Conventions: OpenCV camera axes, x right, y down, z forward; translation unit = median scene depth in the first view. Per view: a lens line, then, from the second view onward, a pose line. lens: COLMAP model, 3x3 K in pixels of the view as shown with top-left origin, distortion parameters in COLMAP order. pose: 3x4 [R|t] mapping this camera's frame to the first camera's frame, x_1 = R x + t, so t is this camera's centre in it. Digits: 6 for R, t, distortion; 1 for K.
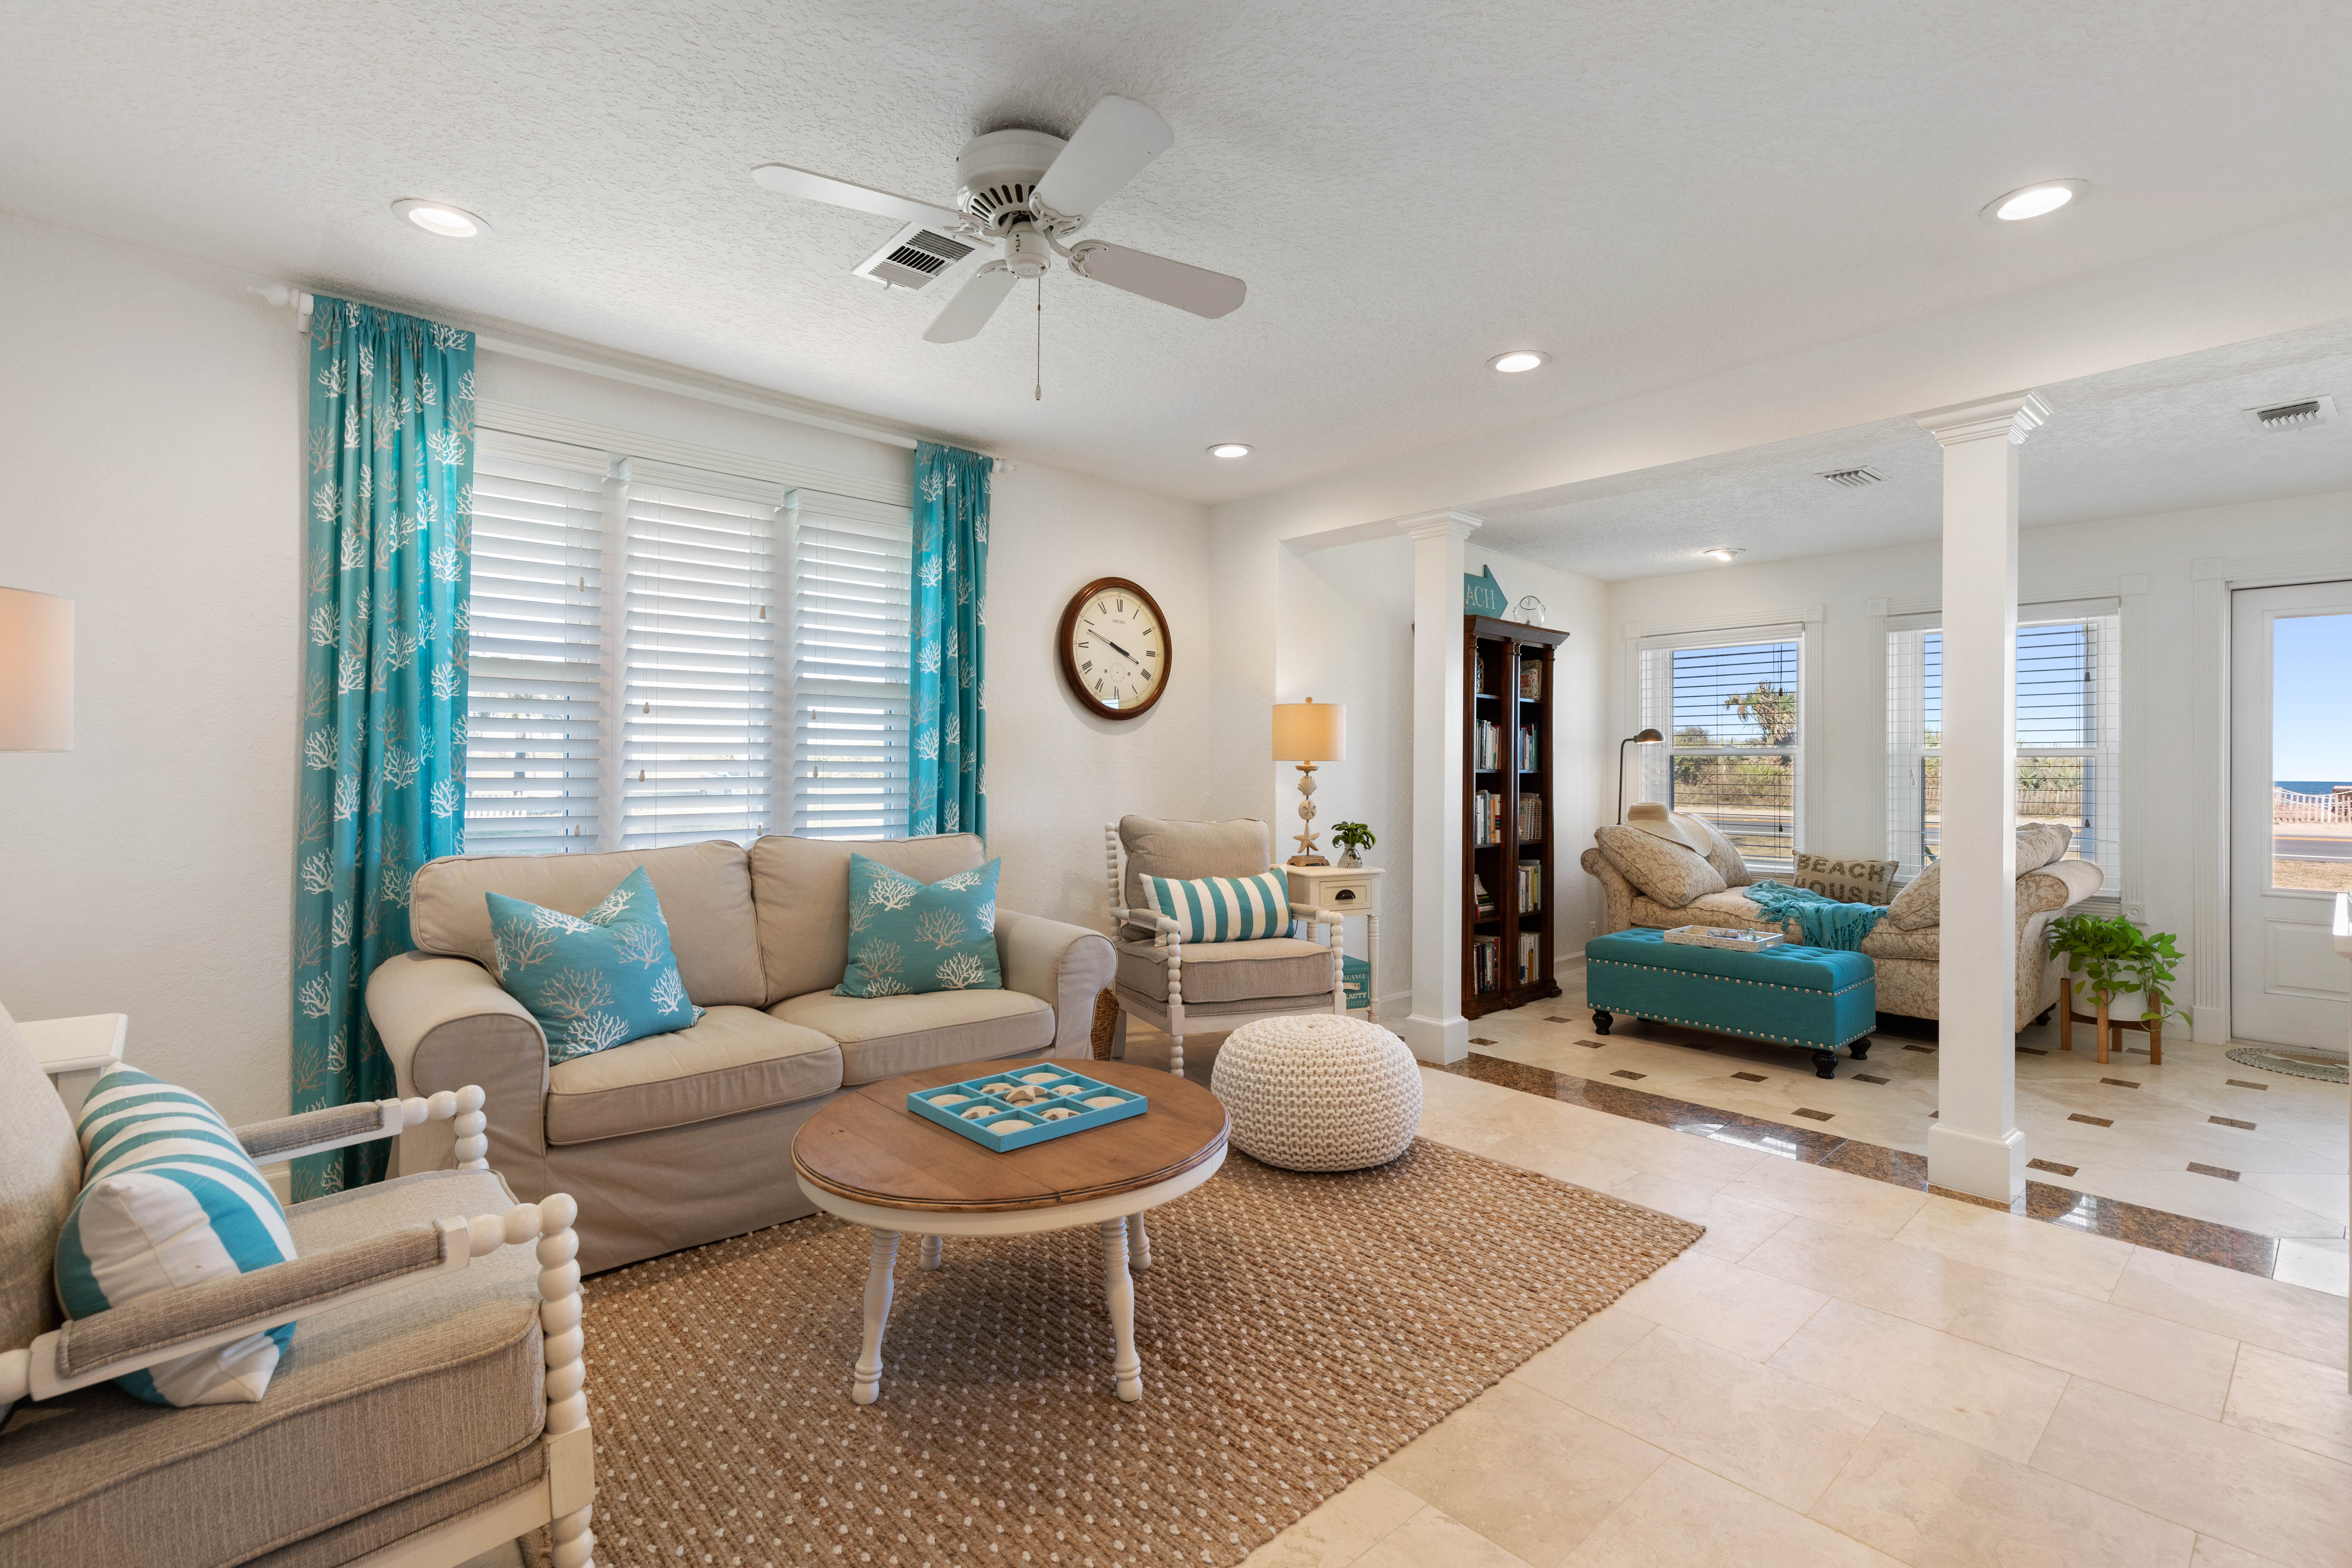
lens RADIAL K [[1080.2, 0, 1202.8], [0, 1080.2, 777.4], [0, 0, 1]] dist [0.006625, -0.000576]
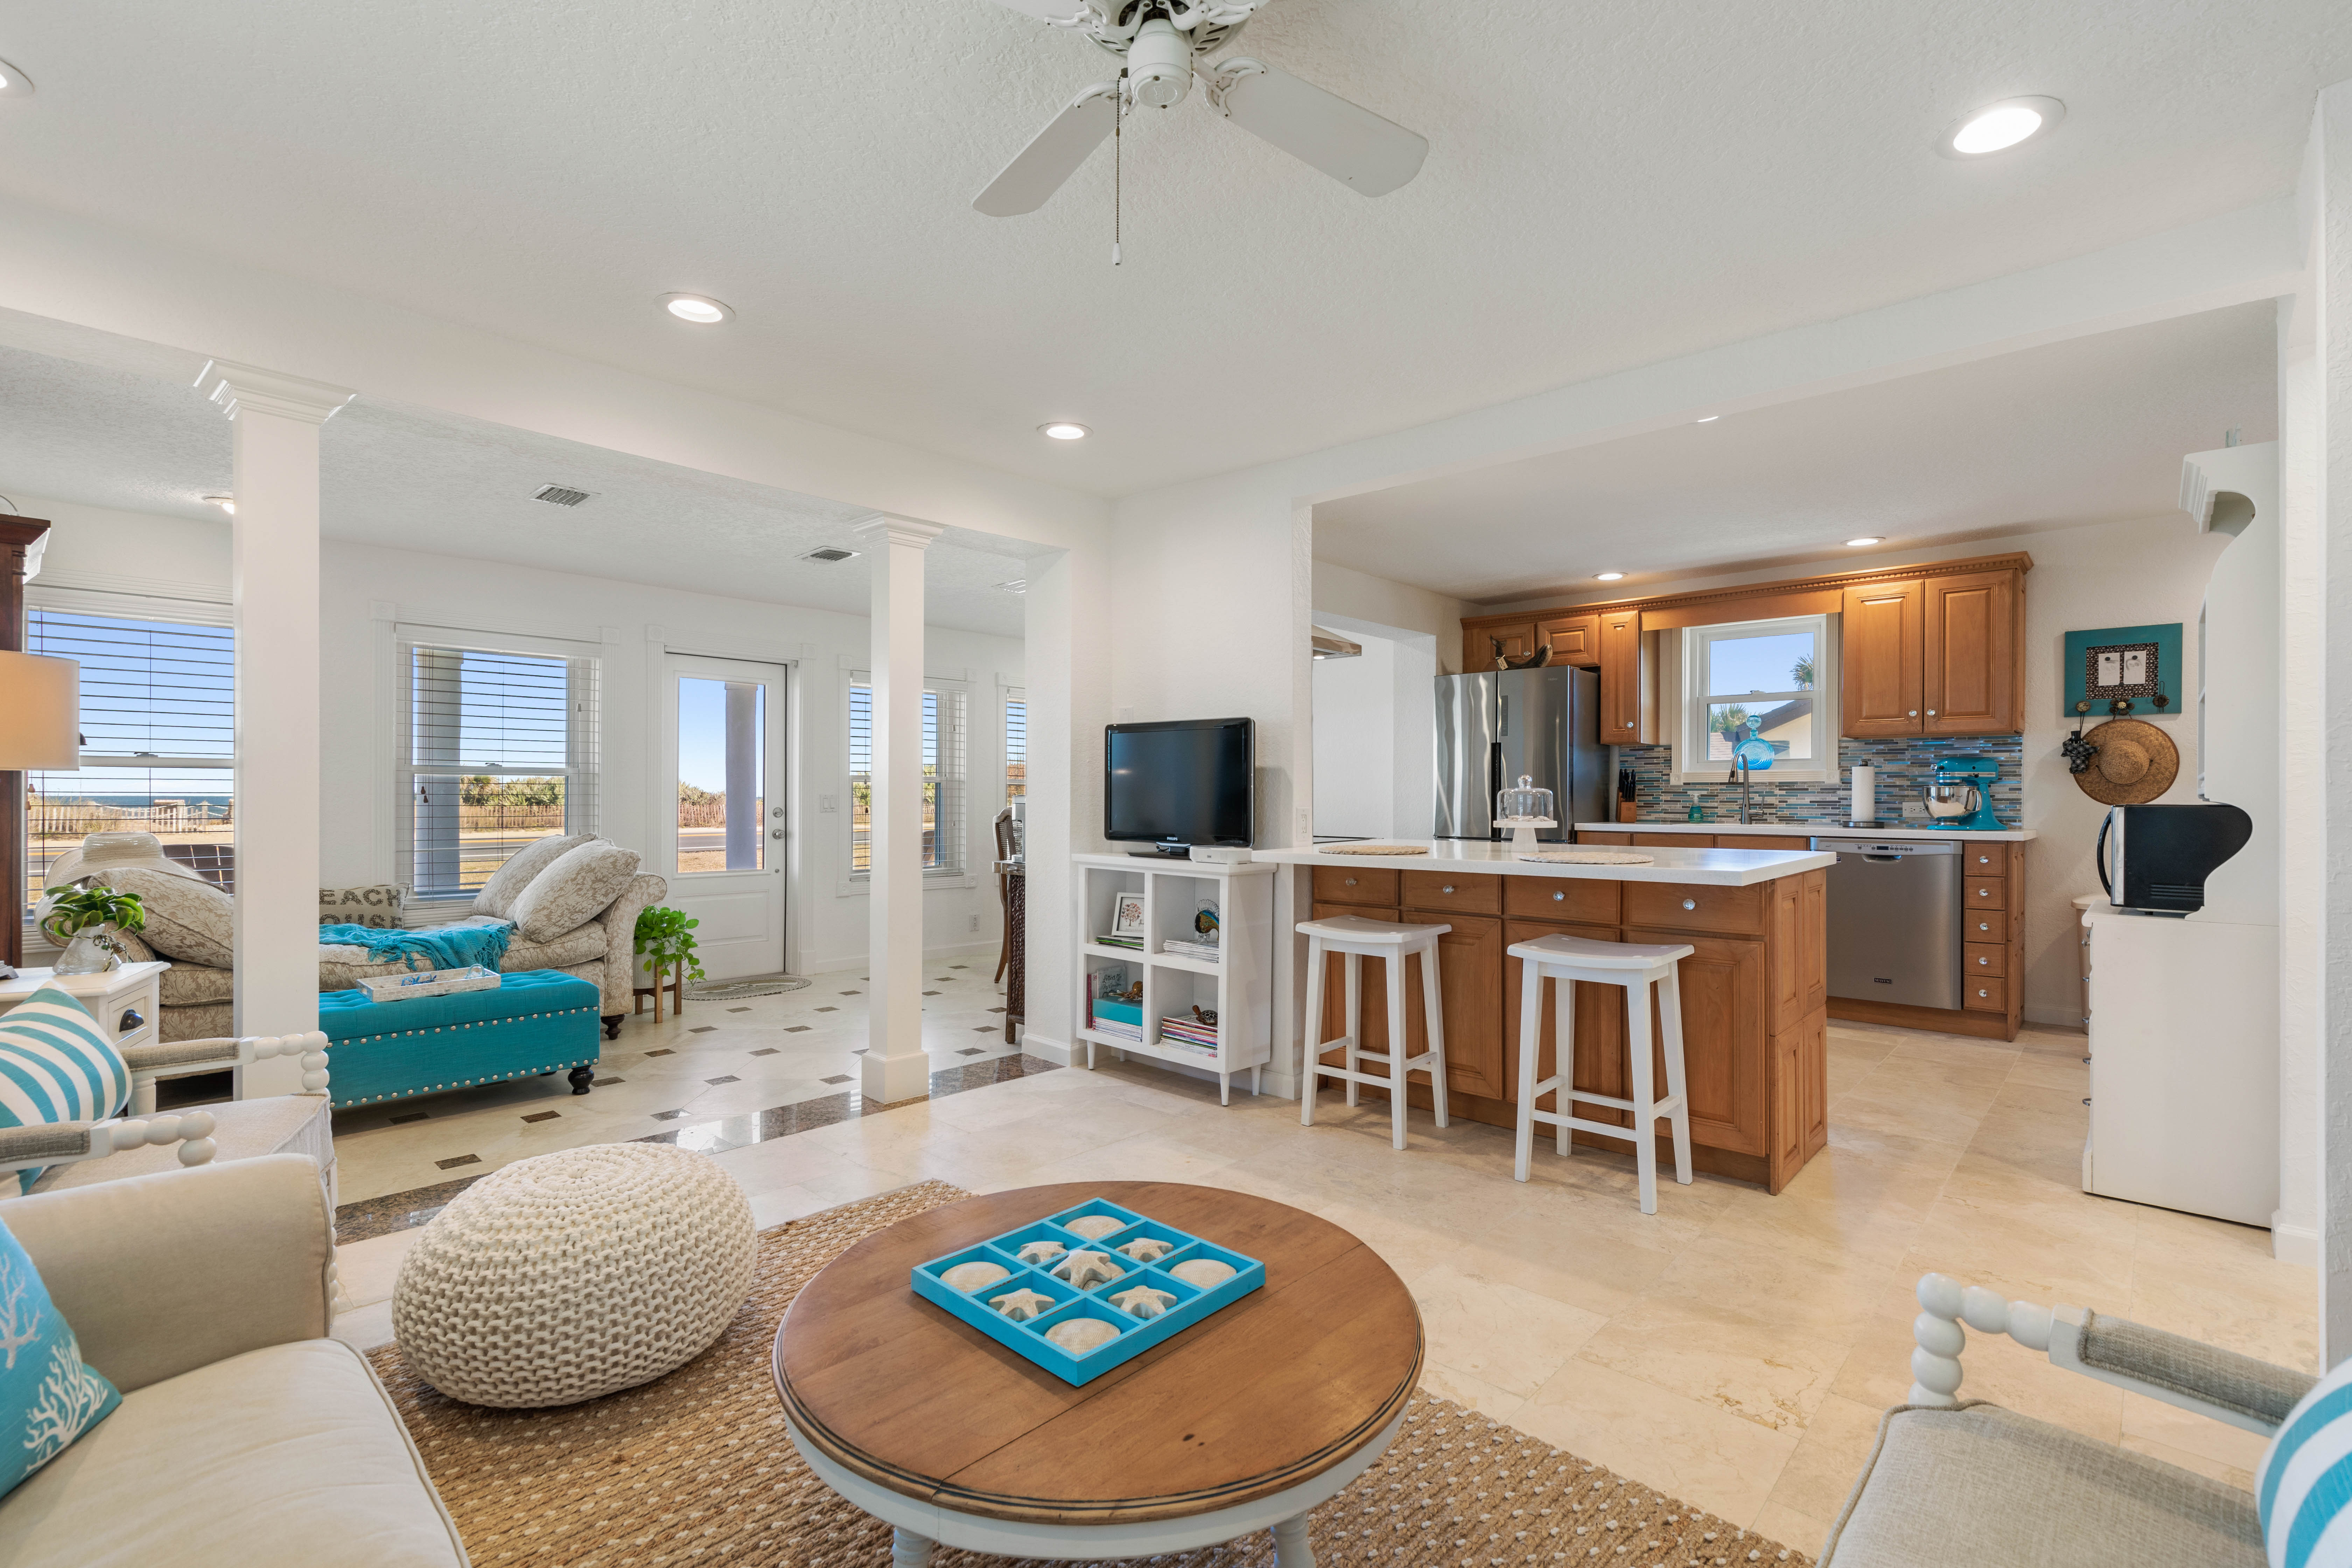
lens RADIAL K [[1053.0, 0, 1177.9], [0, 1053.0, 796.1], [0, 0, 1]] dist [0.007385, 0.000152]
pose [[-0.068811, -0.008584, 0.997593, -0.524156], [0.004402, 0.999951, 0.008908, -0.006064], [-0.997620, 0.005004, -0.068770, 0.617346]]
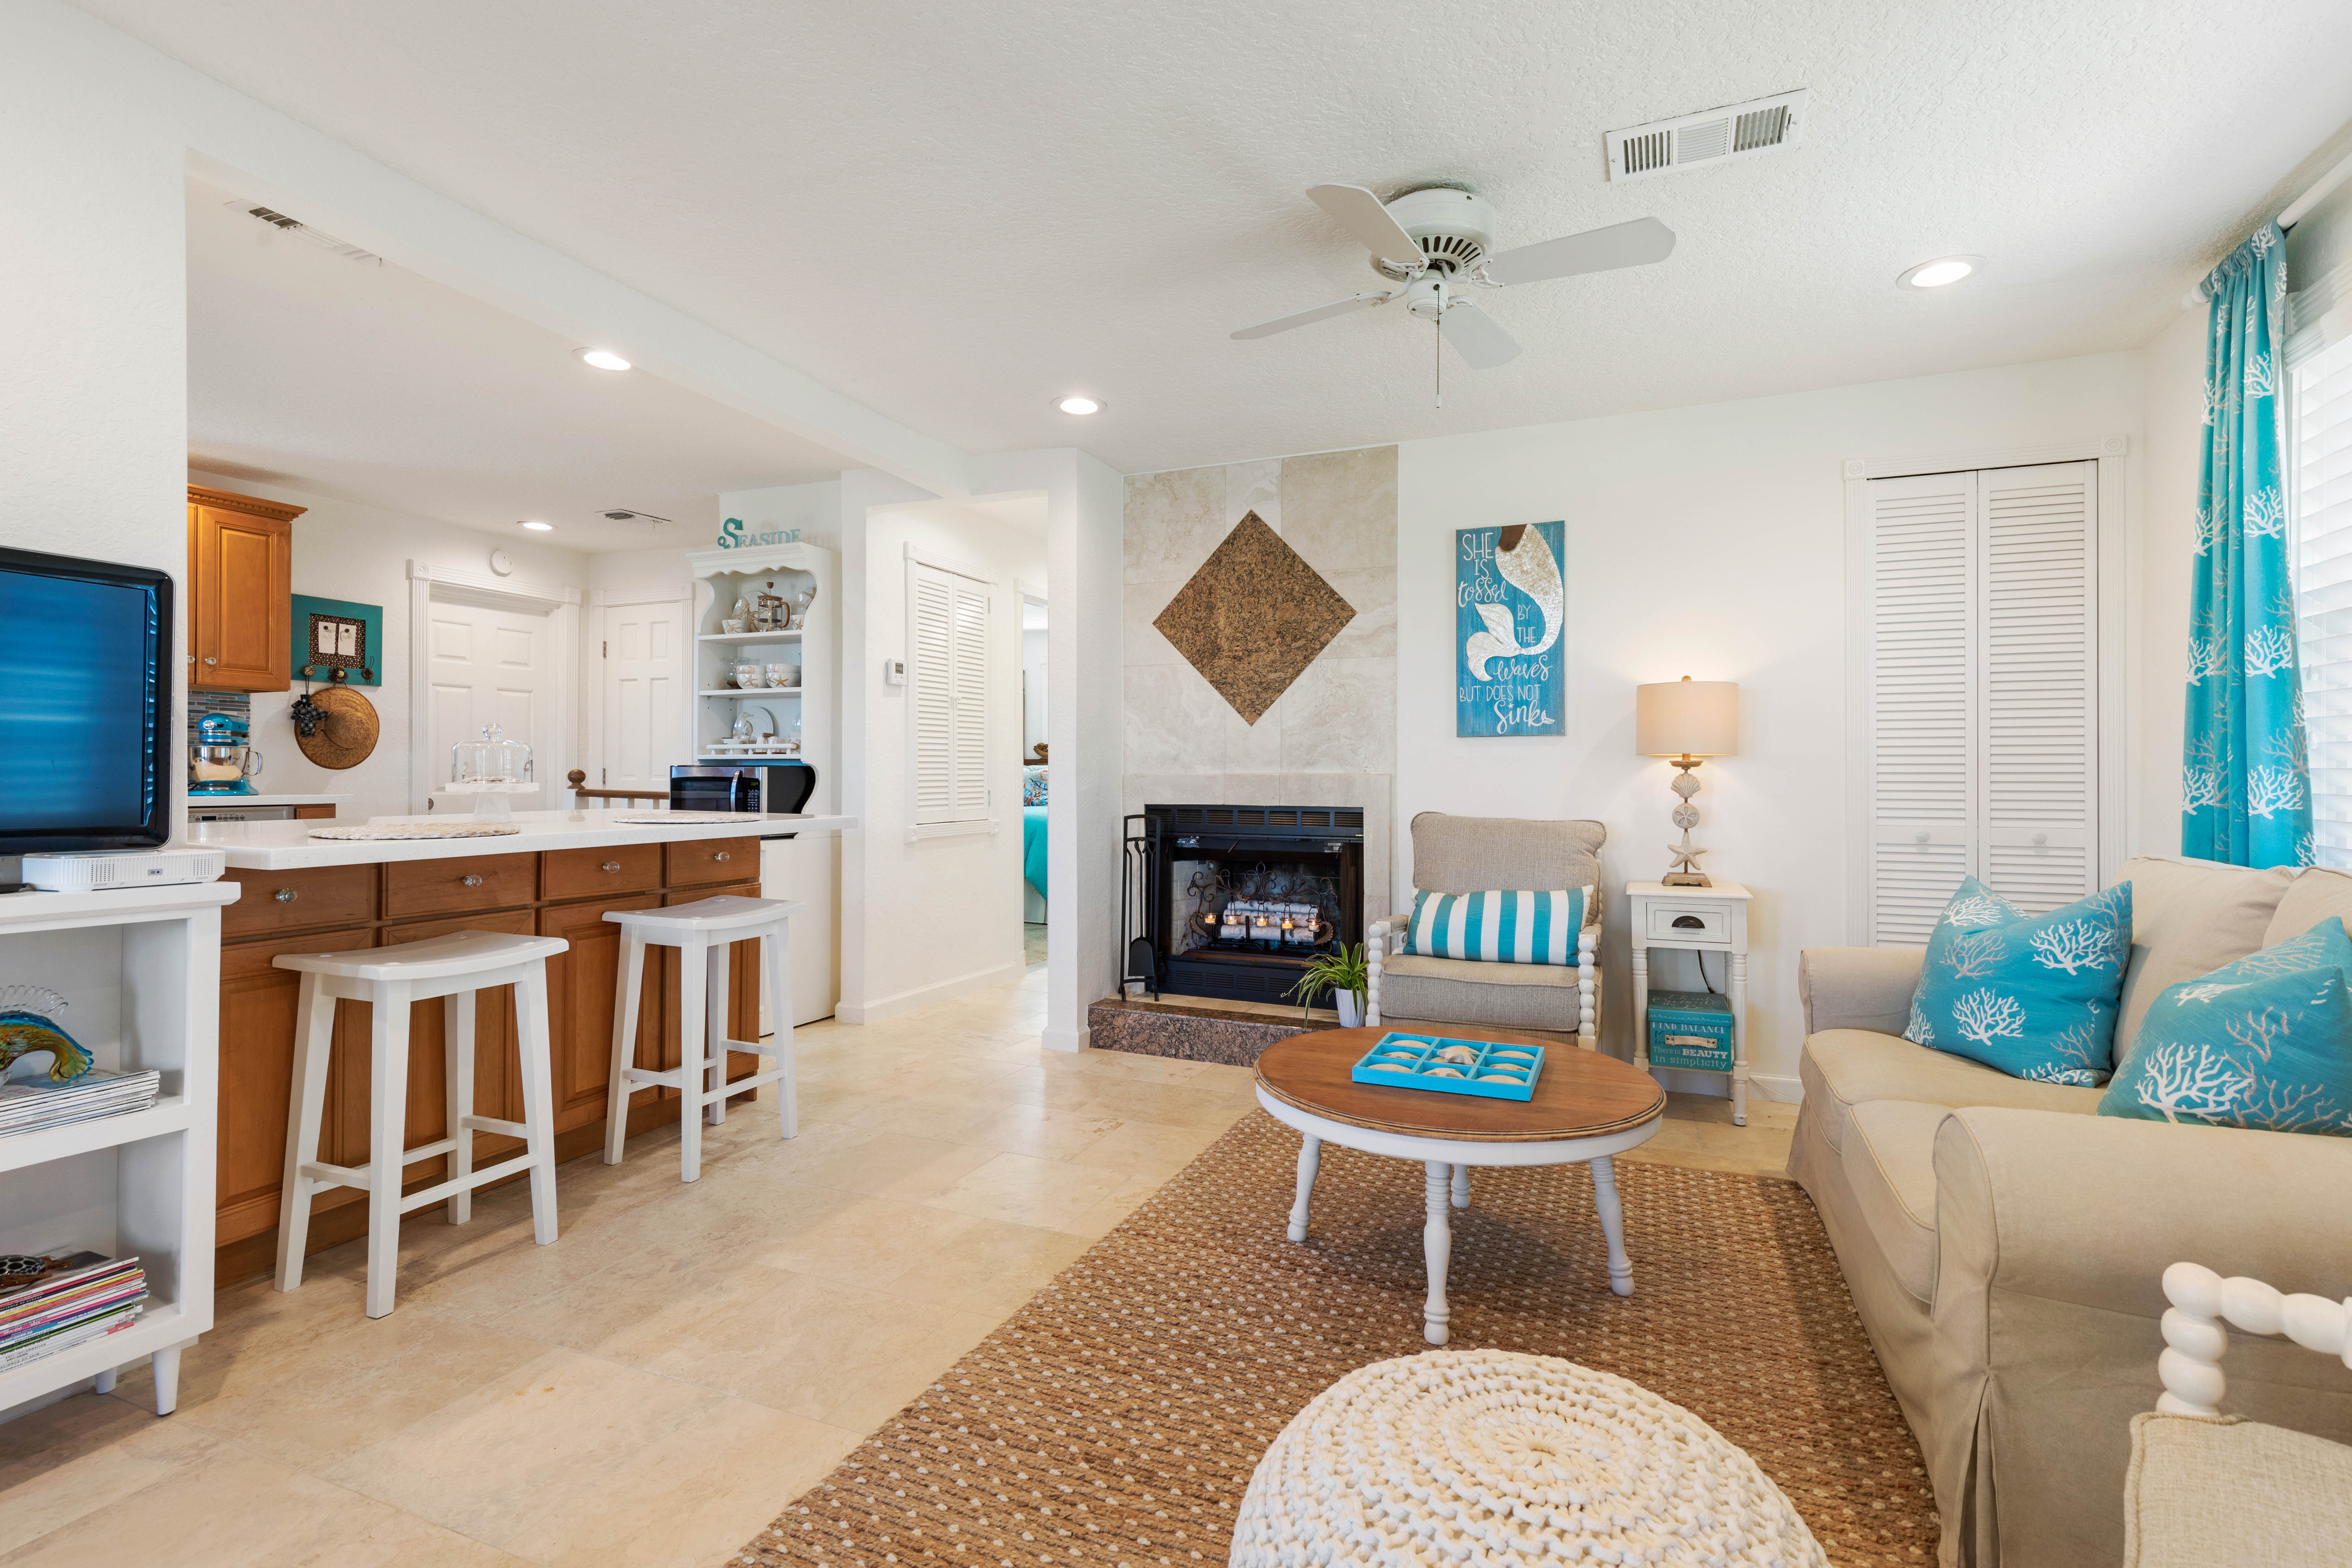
lens RADIAL K [[1080.2, 0, 1202.8], [0, 1080.2, 777.4], [0, 0, 1]] dist [0.006625, -0.000576]
pose [[-0.903909, -0.013953, -0.427498, 0.323363], [-0.016730, 0.999856, 0.002742, 0.012448], [0.427398, 0.009631, -0.904012, 1.159476]]
